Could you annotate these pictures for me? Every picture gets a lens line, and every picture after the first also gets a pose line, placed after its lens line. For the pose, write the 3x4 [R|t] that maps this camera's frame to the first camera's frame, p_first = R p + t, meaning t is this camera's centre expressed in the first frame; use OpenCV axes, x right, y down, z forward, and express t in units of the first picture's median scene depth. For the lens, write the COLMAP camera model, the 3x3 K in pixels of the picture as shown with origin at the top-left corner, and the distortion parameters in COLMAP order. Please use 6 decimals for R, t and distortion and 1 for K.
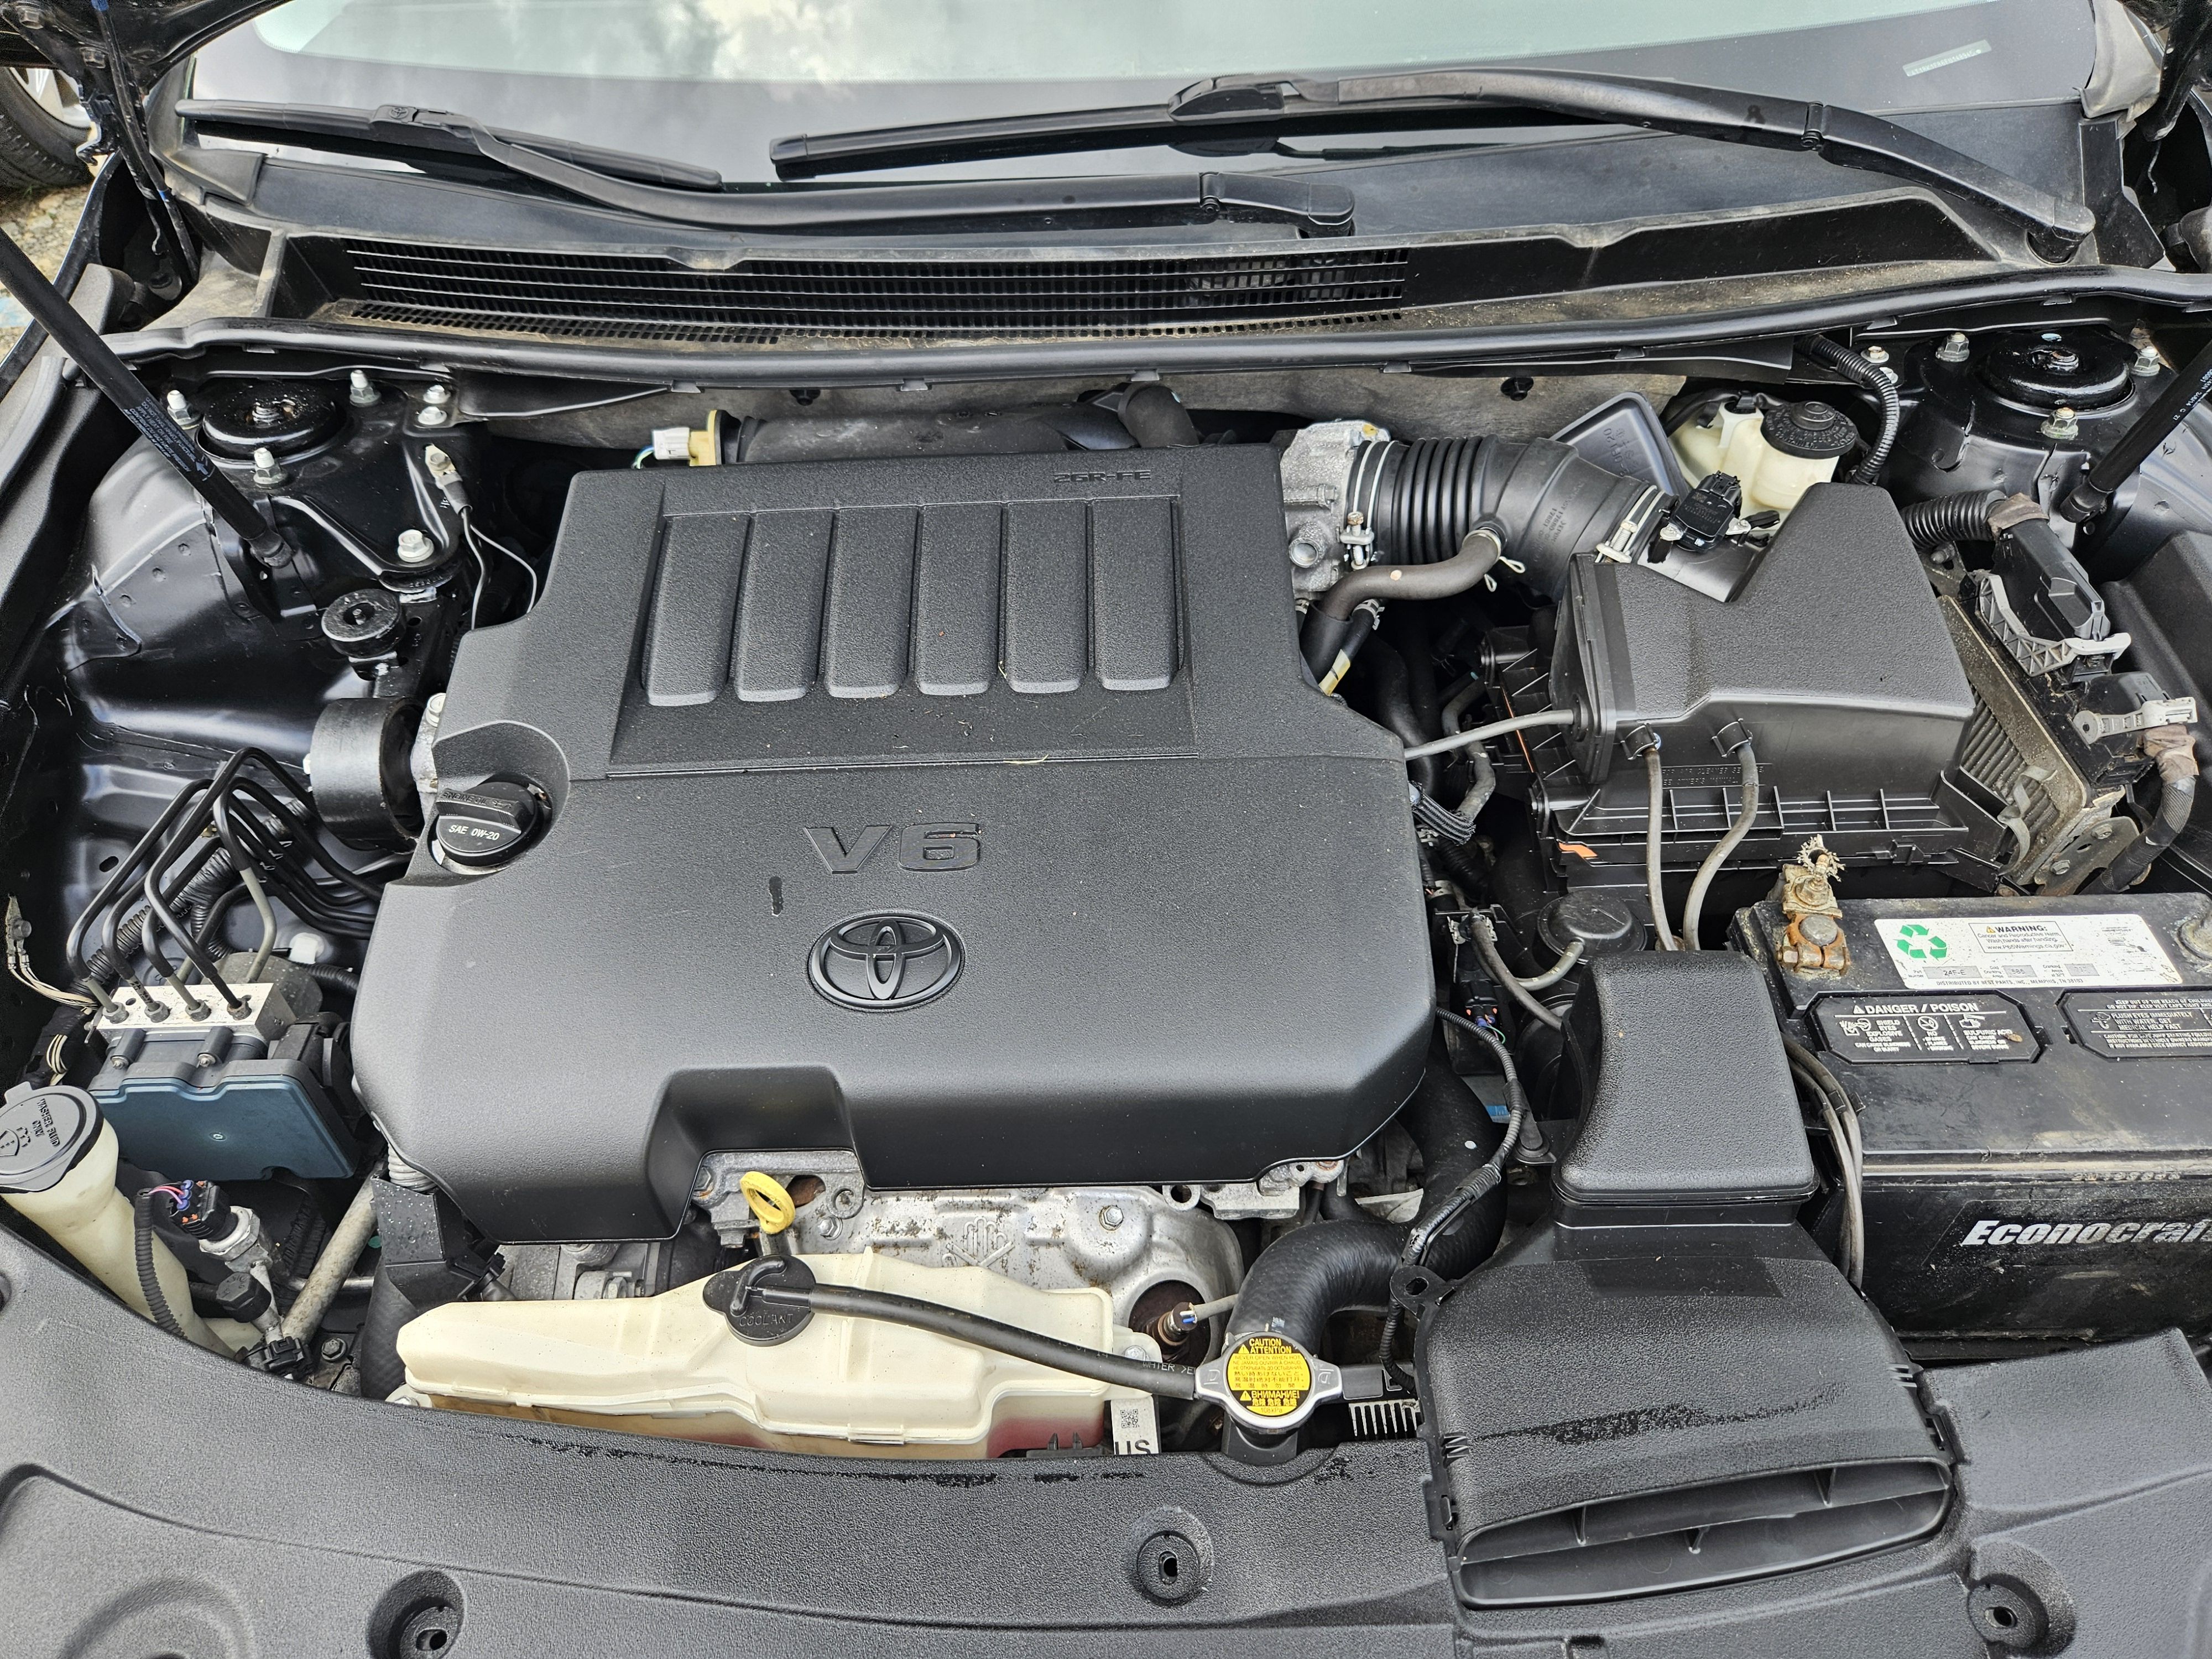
lens RADIAL K [[1526.0, 0, 1056.4], [0, 1526.0, 826.3], [0, 0, 1]] dist [0.023745, -0.024613]
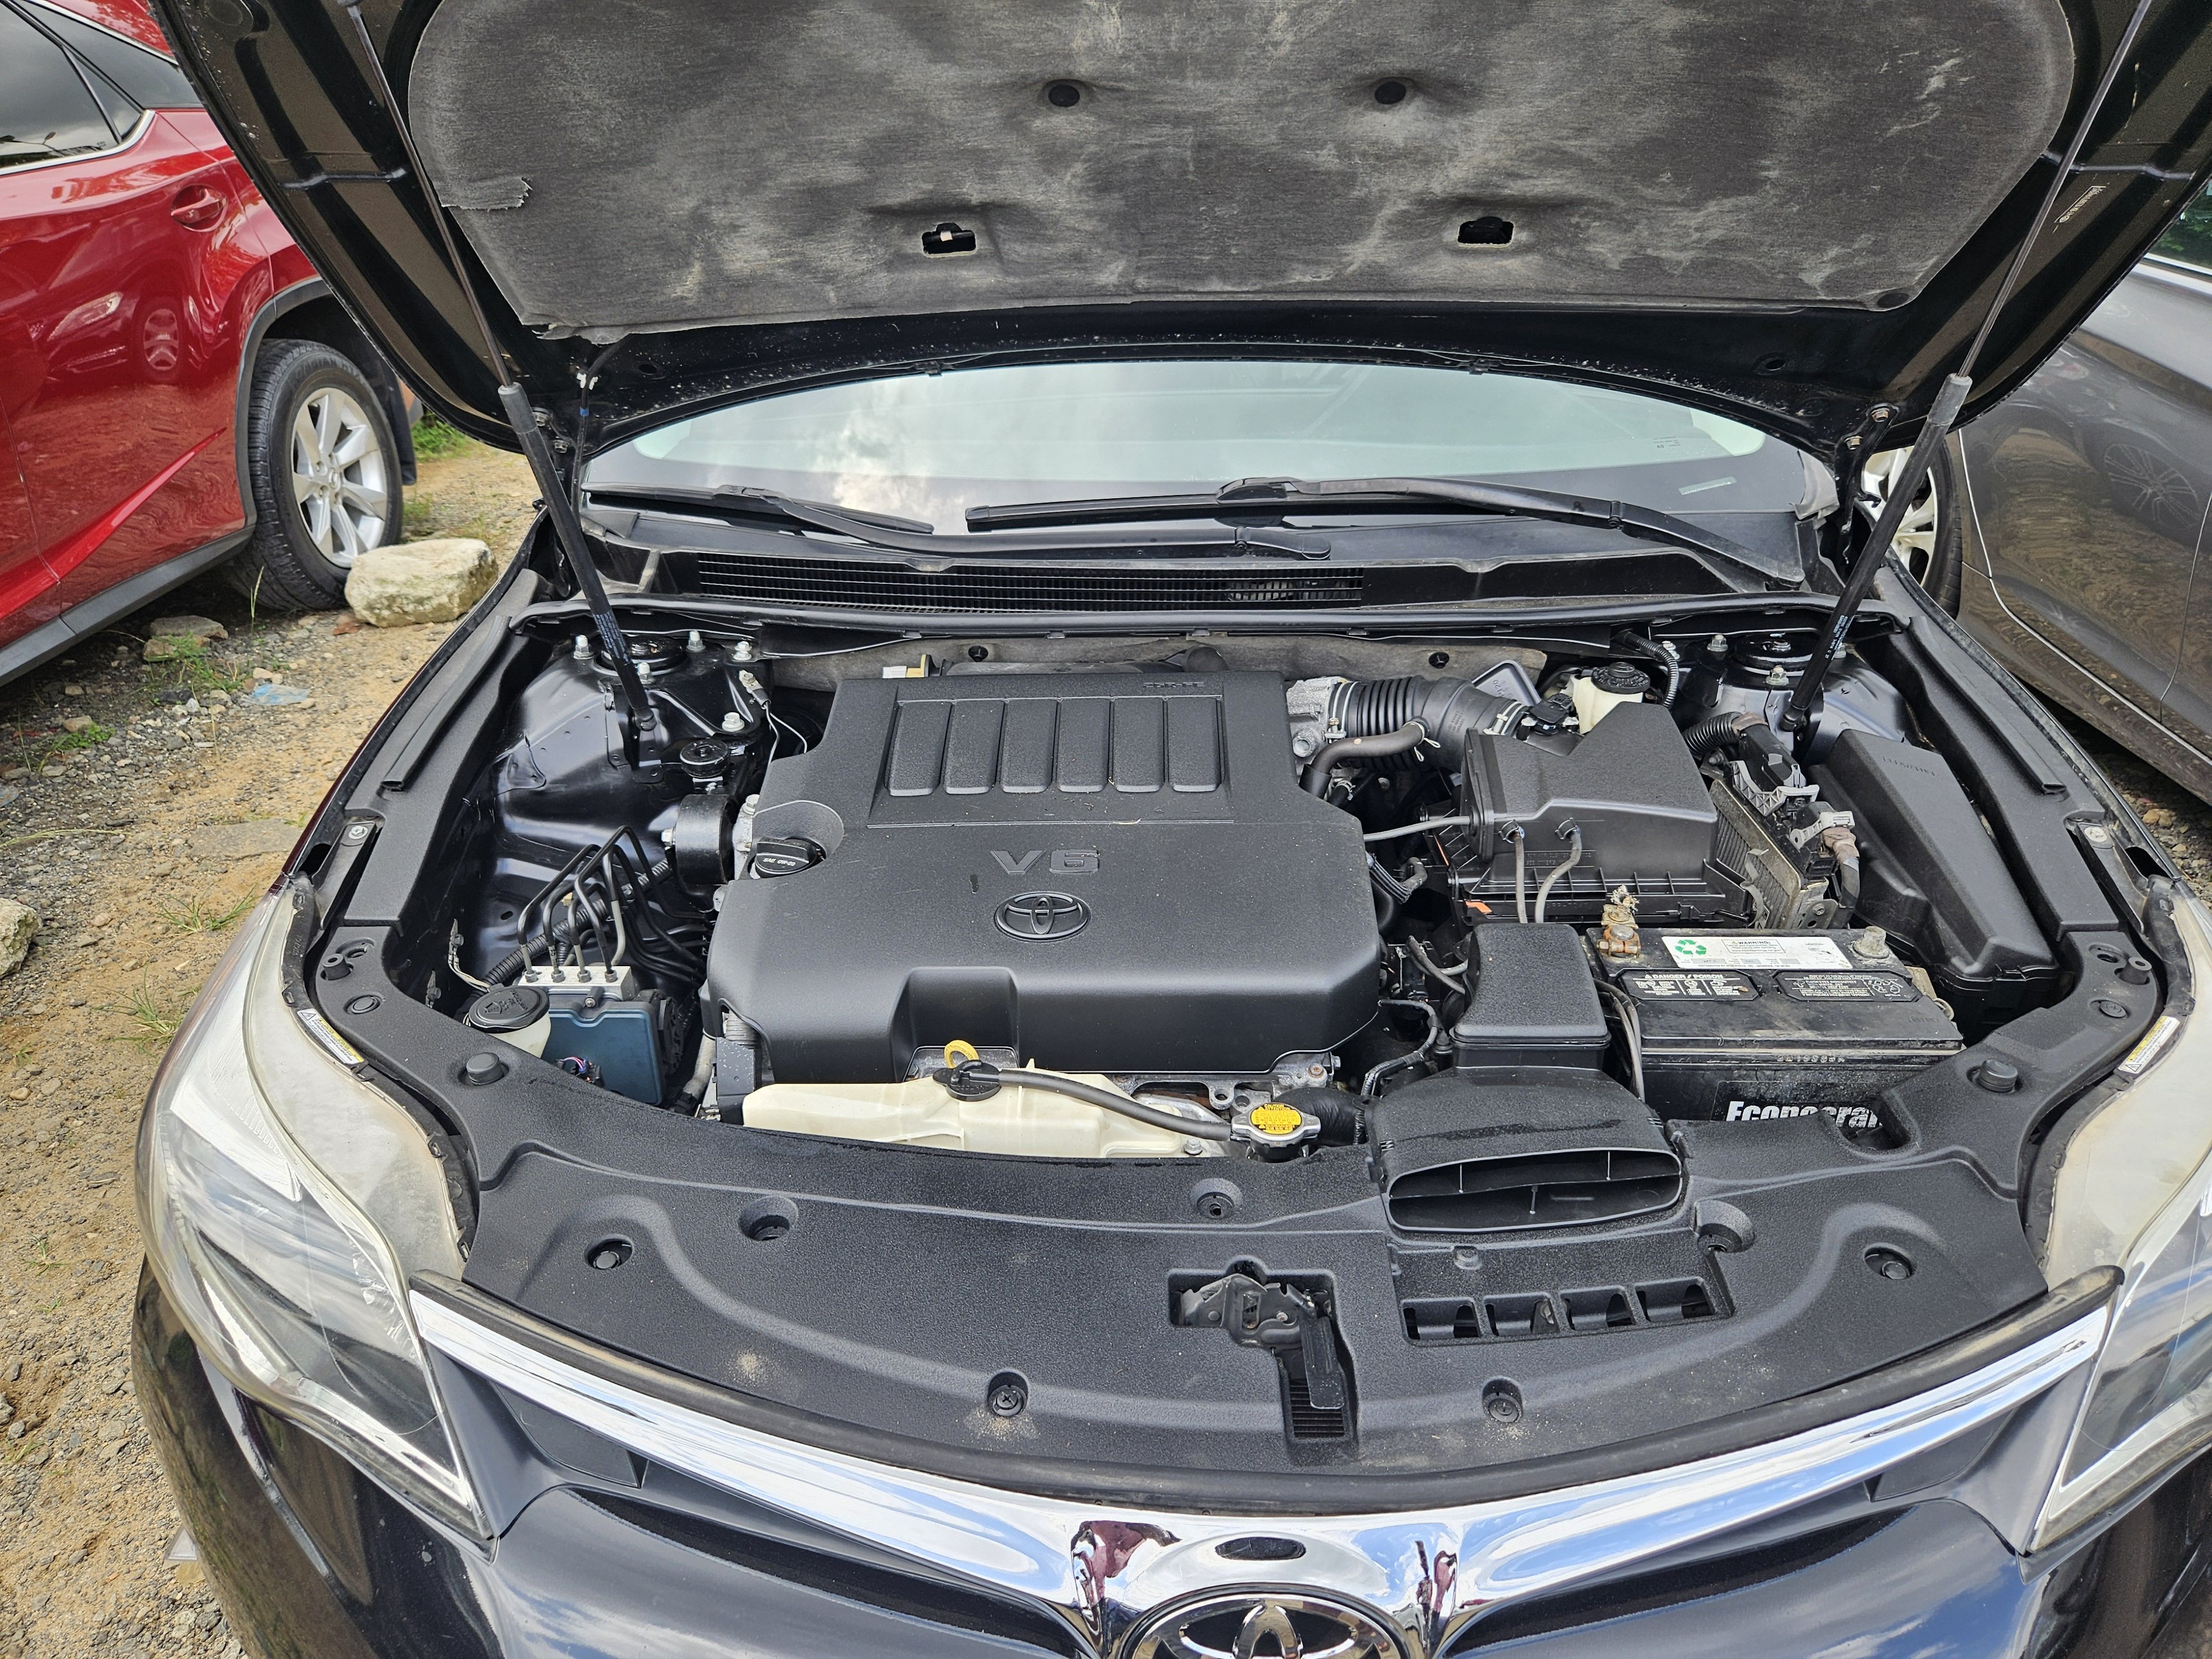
lens RADIAL K [[1526.0, 0, 1056.4], [0, 1526.0, 826.3], [0, 0, 1]] dist [0.023745, -0.024613]
pose [[0.999175, 0.033659, -0.022725, -0.051621], [-0.038985, 0.951731, -0.304447, 0.406256], [0.011381, 0.305081, 0.952258, -0.484076]]
